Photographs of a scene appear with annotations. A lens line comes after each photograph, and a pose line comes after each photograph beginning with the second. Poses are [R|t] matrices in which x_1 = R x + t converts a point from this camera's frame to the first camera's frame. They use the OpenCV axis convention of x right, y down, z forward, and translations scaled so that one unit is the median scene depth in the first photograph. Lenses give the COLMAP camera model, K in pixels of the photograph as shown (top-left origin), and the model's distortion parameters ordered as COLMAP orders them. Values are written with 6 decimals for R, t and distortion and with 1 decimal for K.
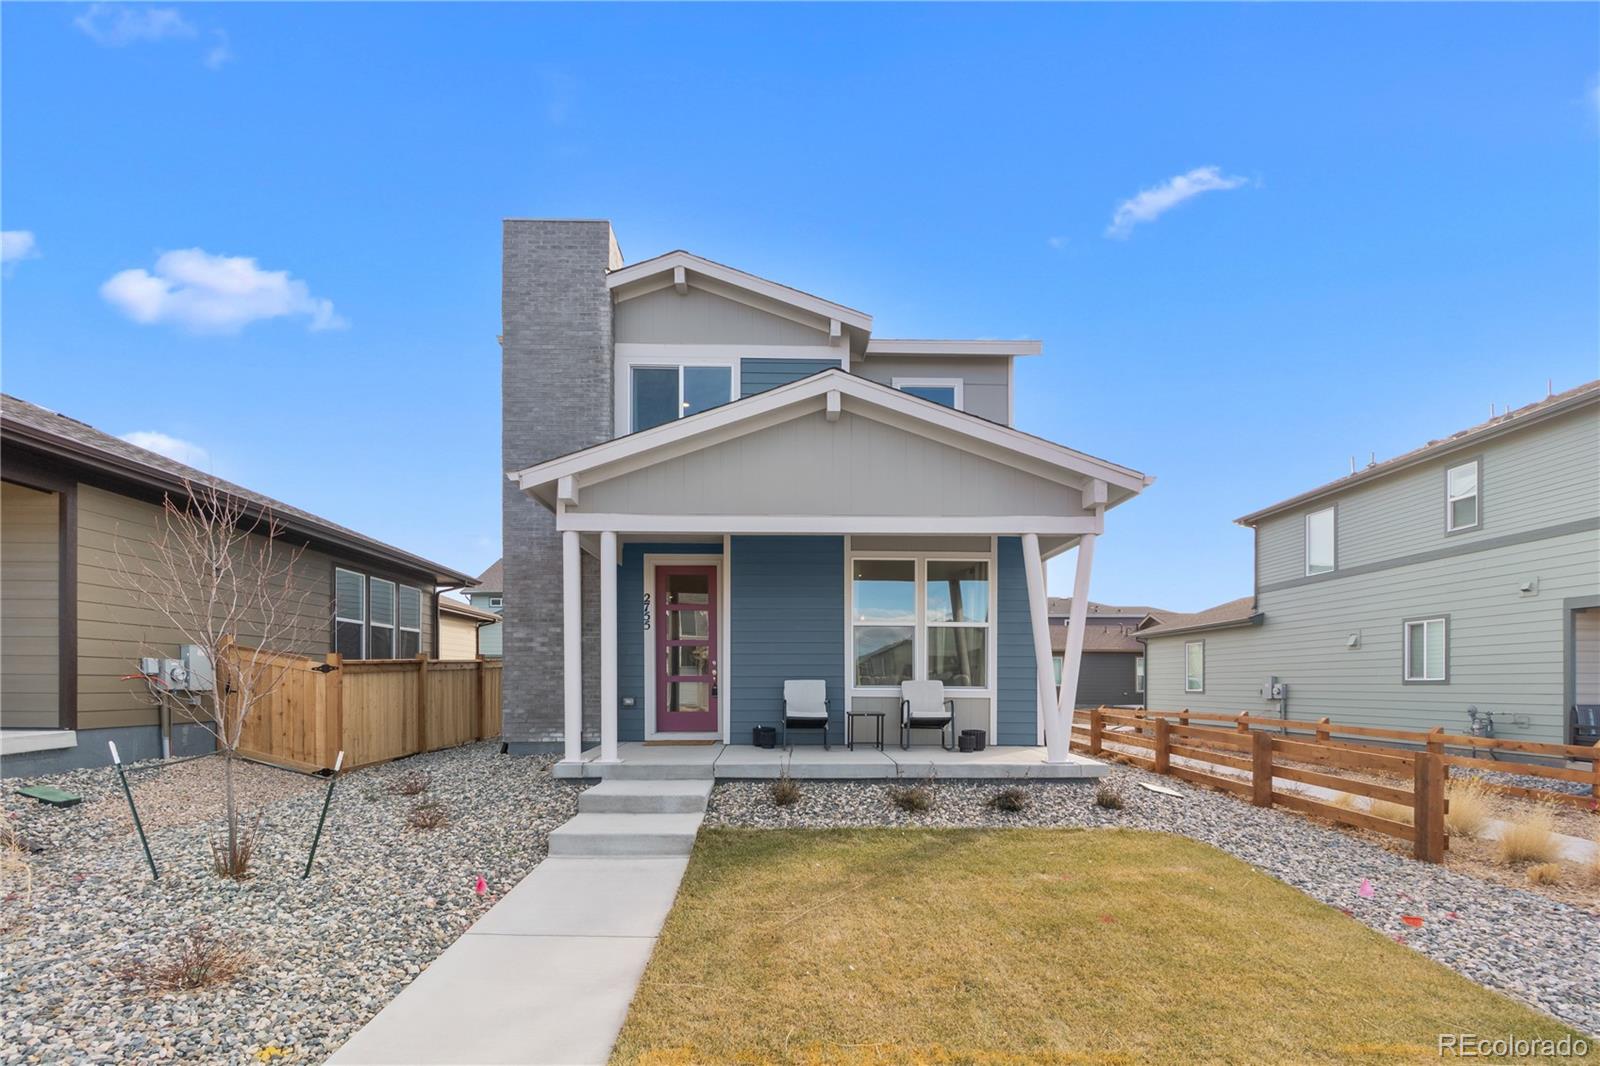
lens RADIAL K [[700.8, 0, 800.1], [0, 700.8, 564.2], [0, 0, 1]] dist [-0.003102, -0.000426]
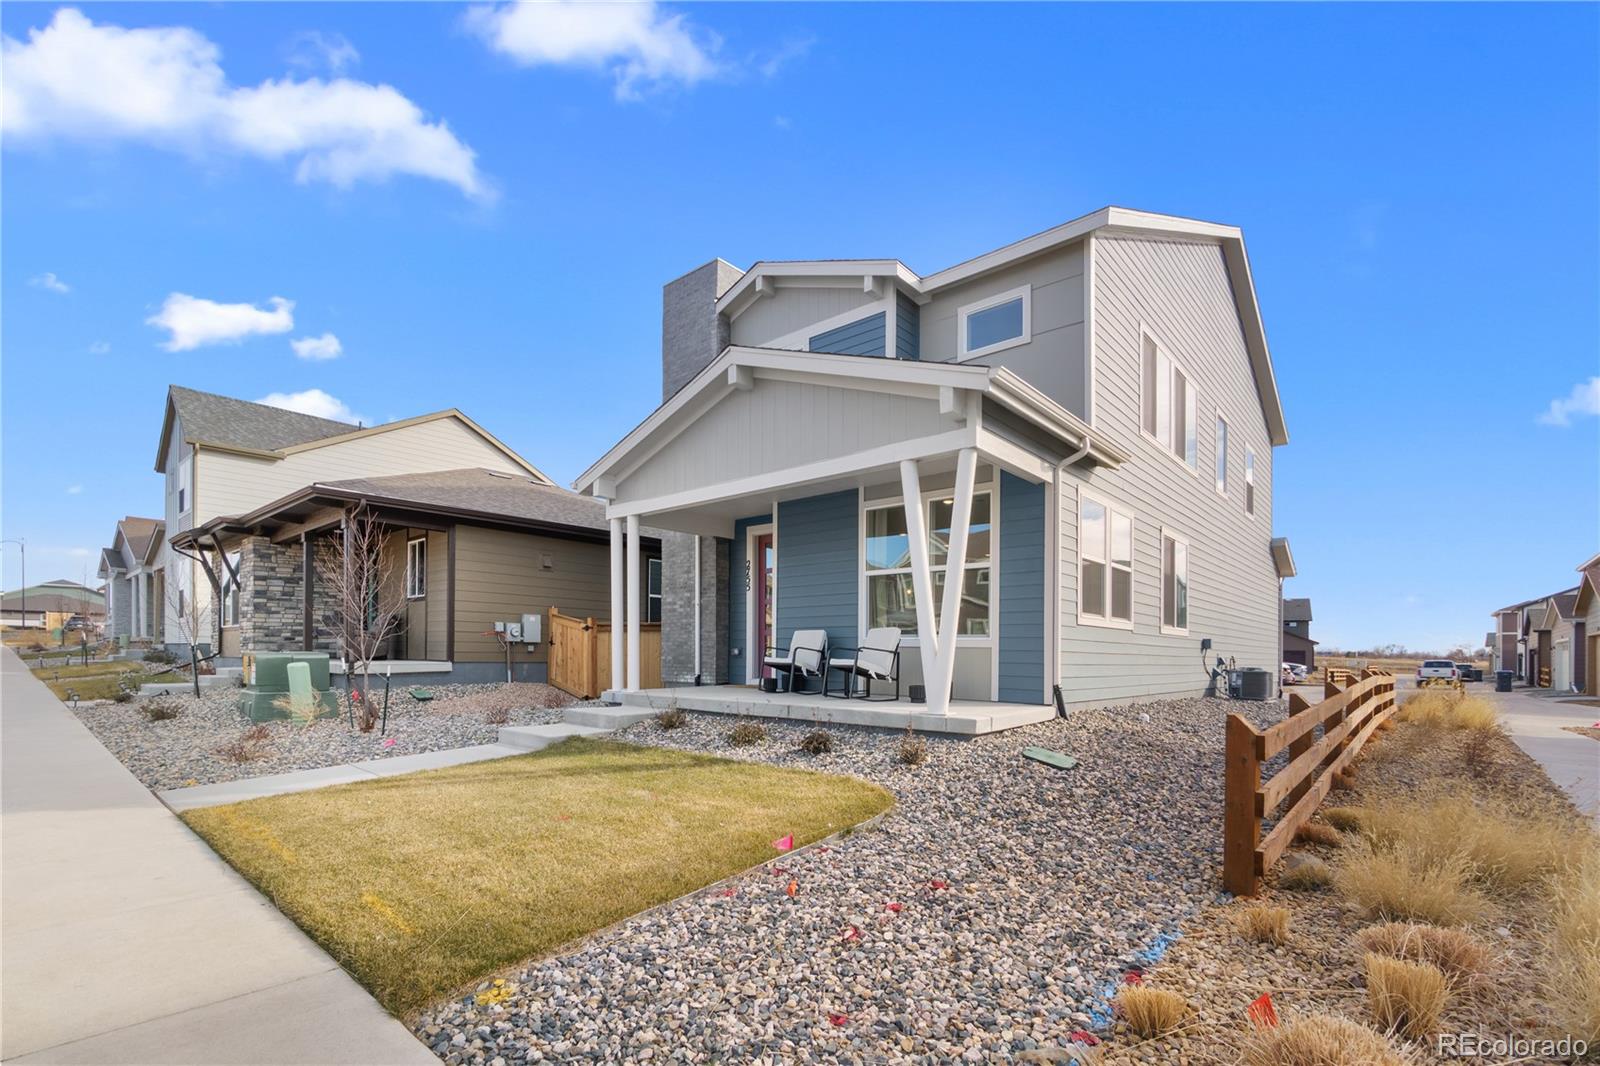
lens RADIAL K [[701.5, 0, 800.0], [0, 701.5, 533.0], [0, 0, 1]] dist [-0.000120, -0.000105]
pose [[0.751524, -0.105554, -0.651207, 0.690306], [0.102012, 0.993838, -0.043365, 0.062561], [0.651771, -0.033842, 0.757660, 0.182932]]
